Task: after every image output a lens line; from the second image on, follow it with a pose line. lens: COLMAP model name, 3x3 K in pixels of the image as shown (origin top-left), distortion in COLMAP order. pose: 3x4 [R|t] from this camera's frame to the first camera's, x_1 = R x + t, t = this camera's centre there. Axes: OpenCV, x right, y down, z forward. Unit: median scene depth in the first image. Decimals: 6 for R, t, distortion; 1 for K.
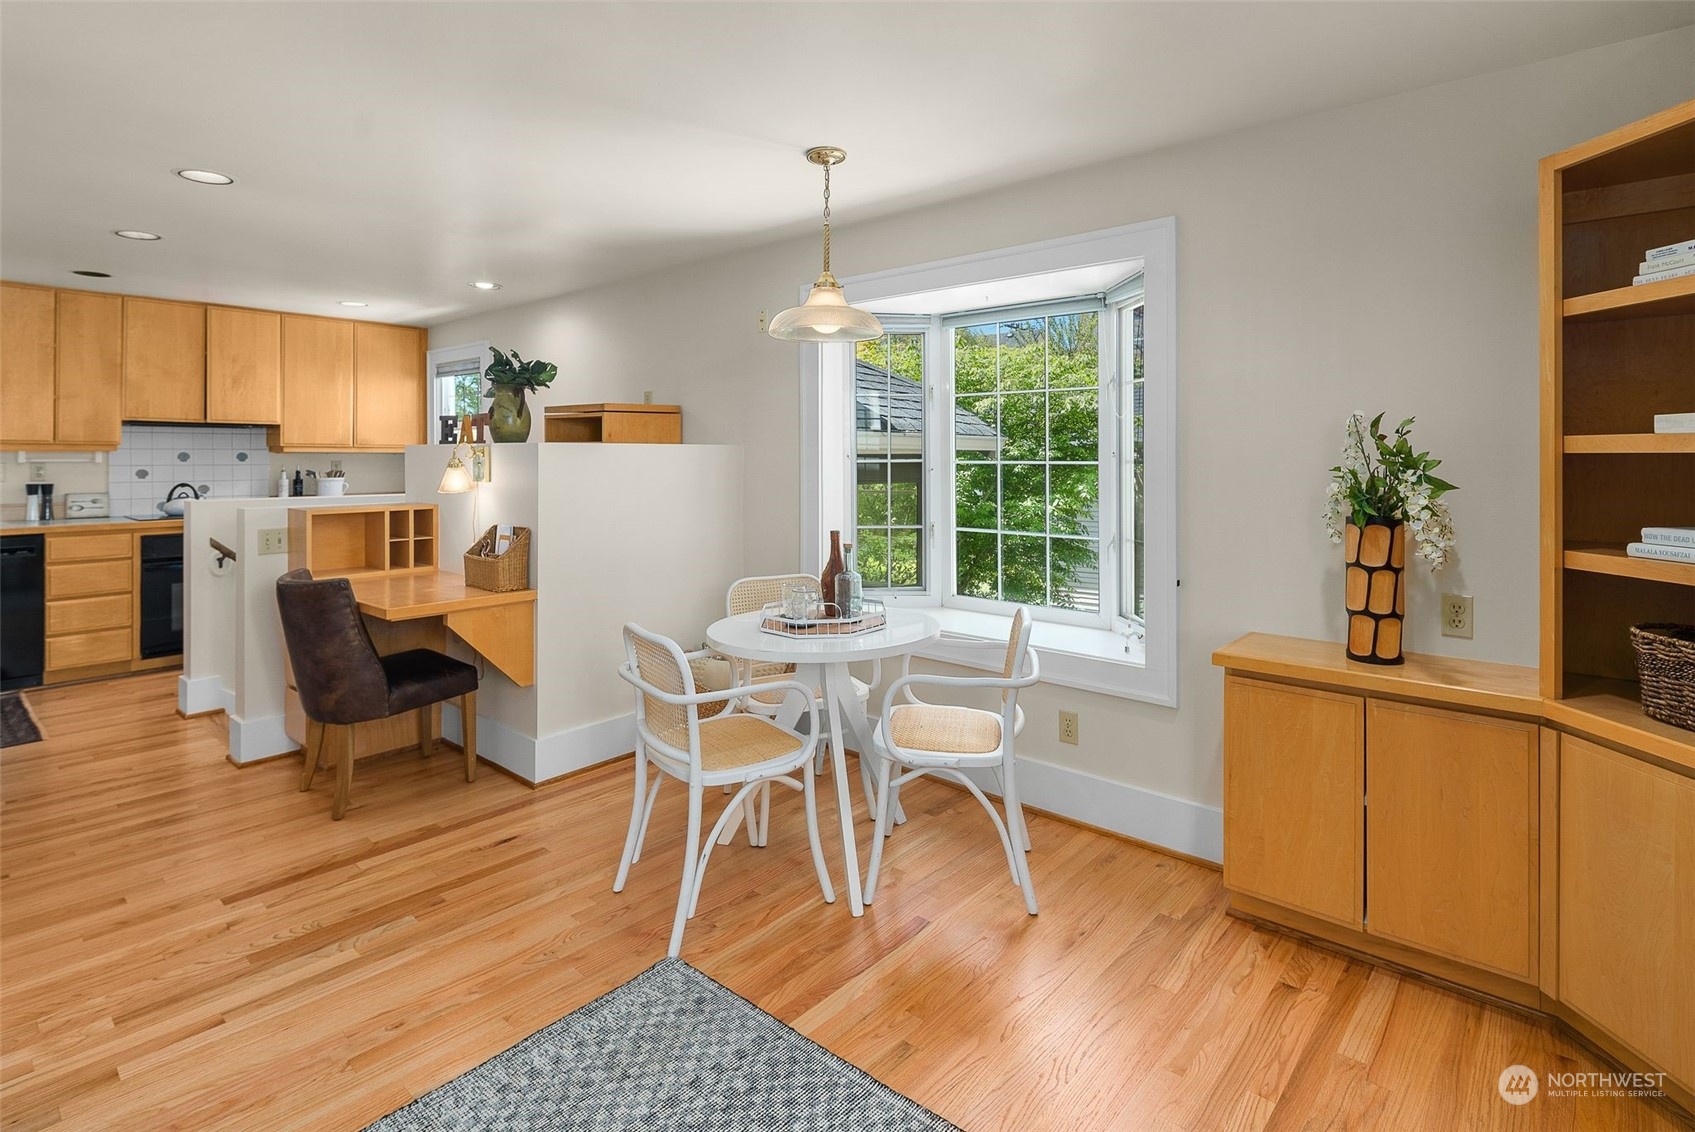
lens RADIAL K [[855.2, 0, 826.1], [0, 855.2, 459.5], [0, 0, 1]] dist [0.001787, 0.000229]
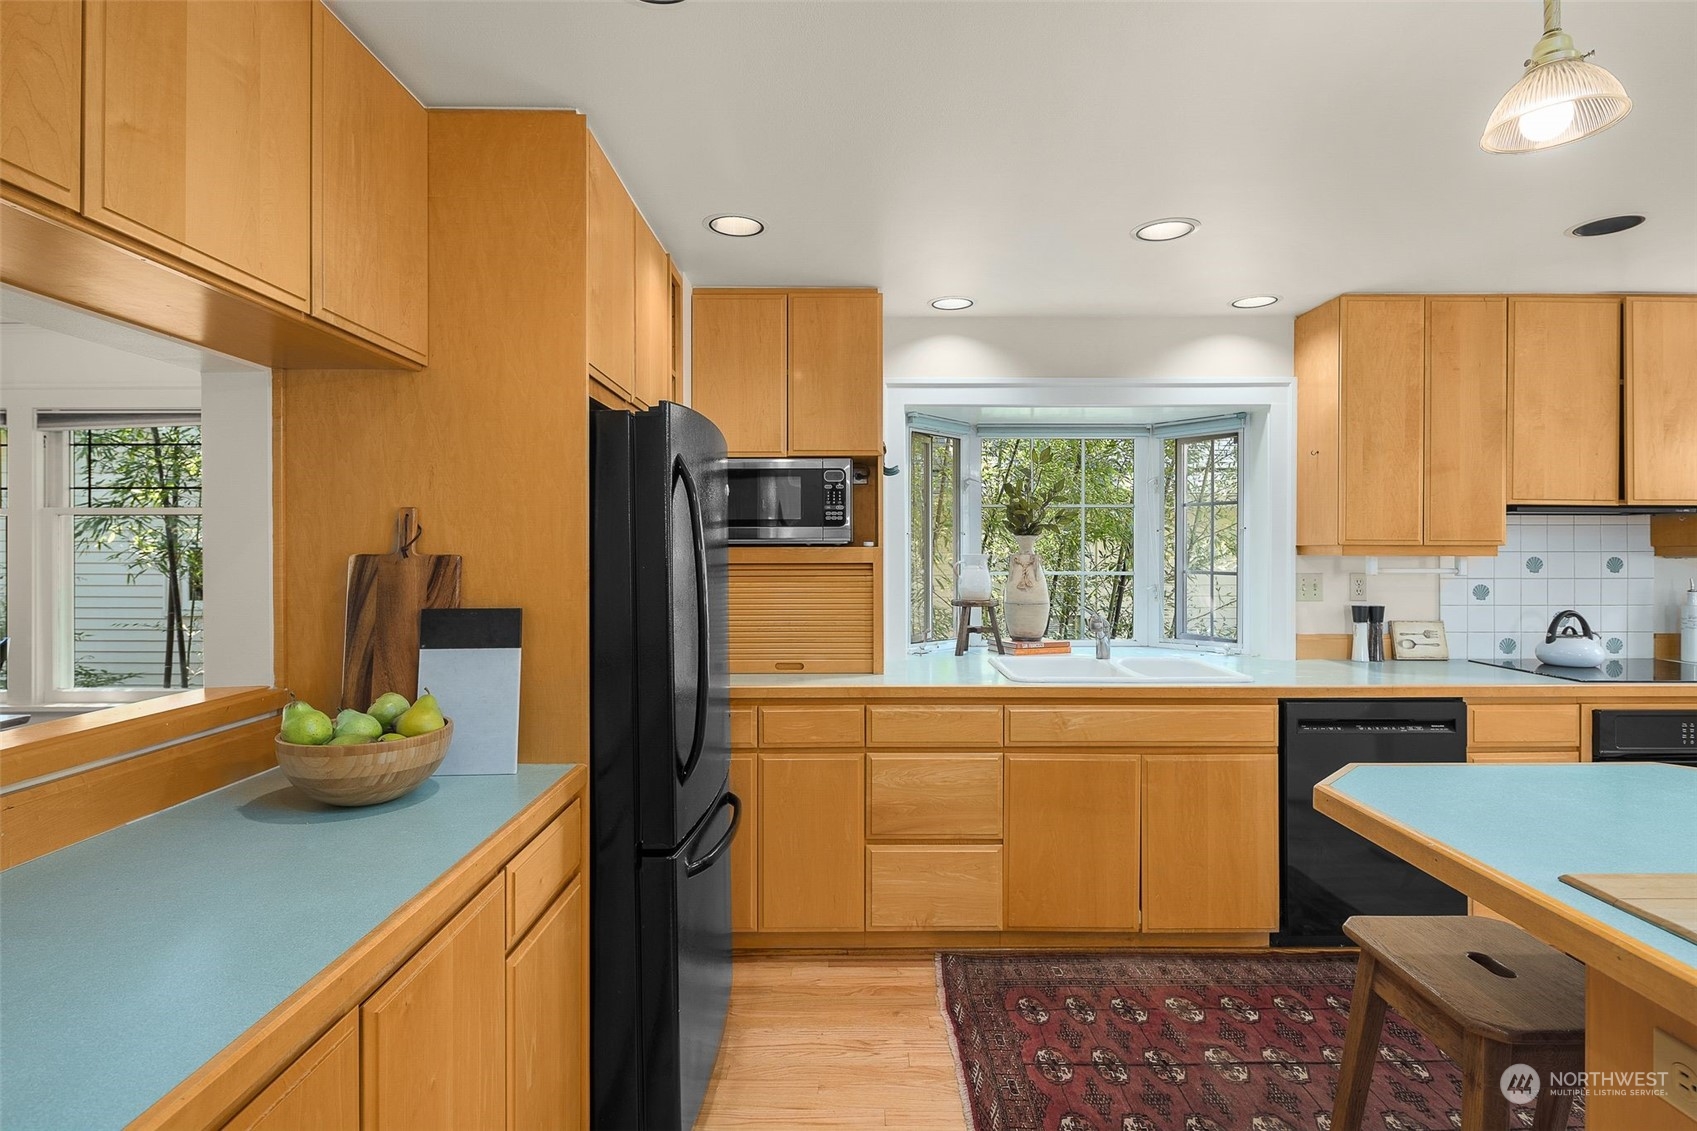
lens RADIAL K [[825.9, 0, 806.2], [0, 825.9, 550.8], [0, 0, 1]] dist [0.000270, -0.000089]
pose [[0.637658, 0.000740, -0.770319, -0.646770], [-0.000524, 1.000000, 0.000526, -0.012982], [0.770319, 0.000068, 0.637658, 0.239882]]
